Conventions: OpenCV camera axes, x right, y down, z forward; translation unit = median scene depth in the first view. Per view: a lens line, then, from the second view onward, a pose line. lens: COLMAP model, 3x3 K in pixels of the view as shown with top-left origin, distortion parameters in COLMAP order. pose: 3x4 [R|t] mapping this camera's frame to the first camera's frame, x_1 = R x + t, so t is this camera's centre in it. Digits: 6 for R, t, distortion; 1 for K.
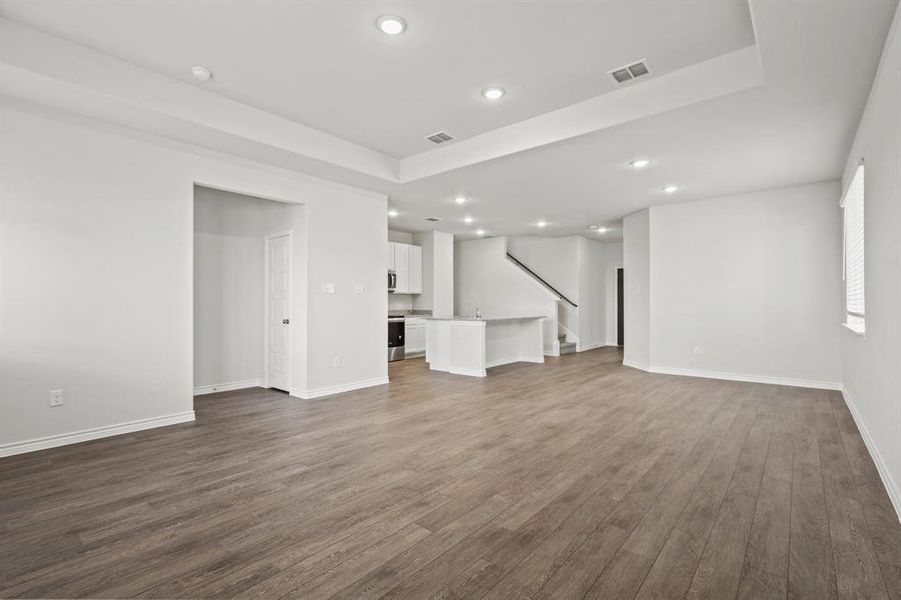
lens RADIAL K [[426.6, 0, 452.4], [0, 426.6, 303.1], [0, 0, 1]] dist [-0.002595, 0.000688]
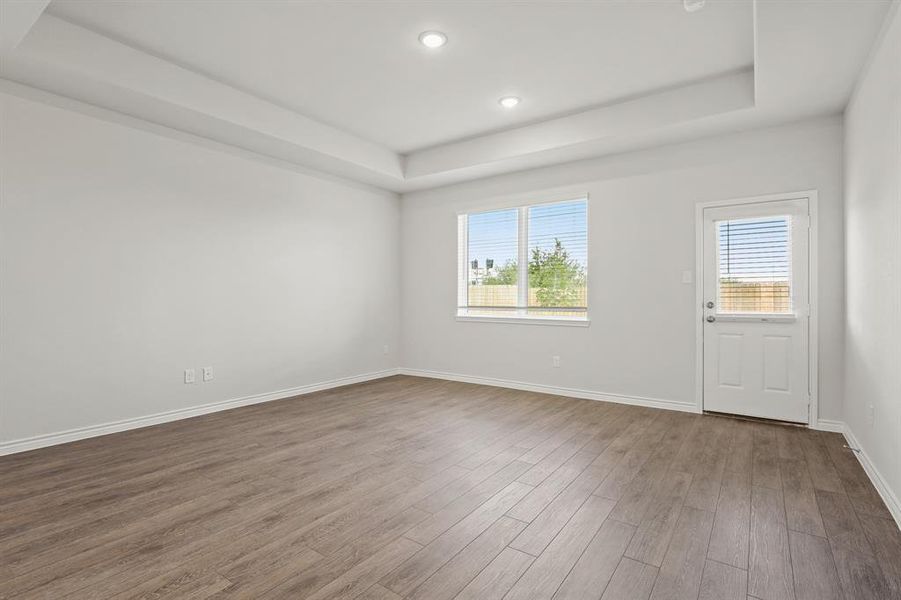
lens RADIAL K [[426.6, 0, 450.1], [0, 426.6, 297.8], [0, 0, 1]] dist [-0.002595, 0.000688]
pose [[-0.995899, -0.000087, -0.090468, -0.087308], [0.000617, 0.999970, -0.007751, 0.011089], [0.090465, -0.007775, -0.995869, 2.005613]]
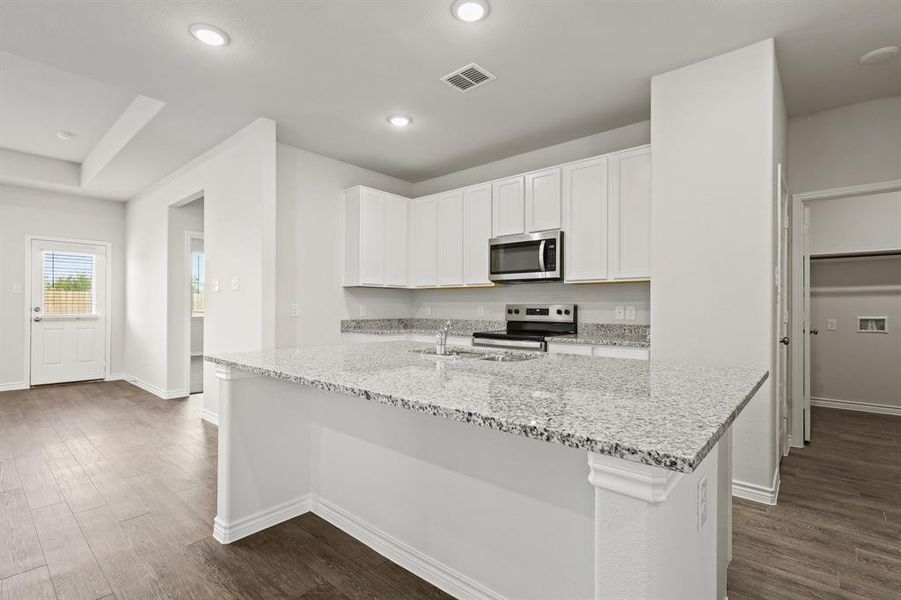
lens RADIAL K [[426.6, 0, 451.1], [0, 426.6, 305.6], [0, 0, 1]] dist [-0.002595, 0.000688]
pose [[-0.016262, -0.010448, -0.999813, 0.858184], [0.006882, 0.999921, -0.010561, 0.040790], [0.999844, -0.007052, -0.016189, 2.621503]]
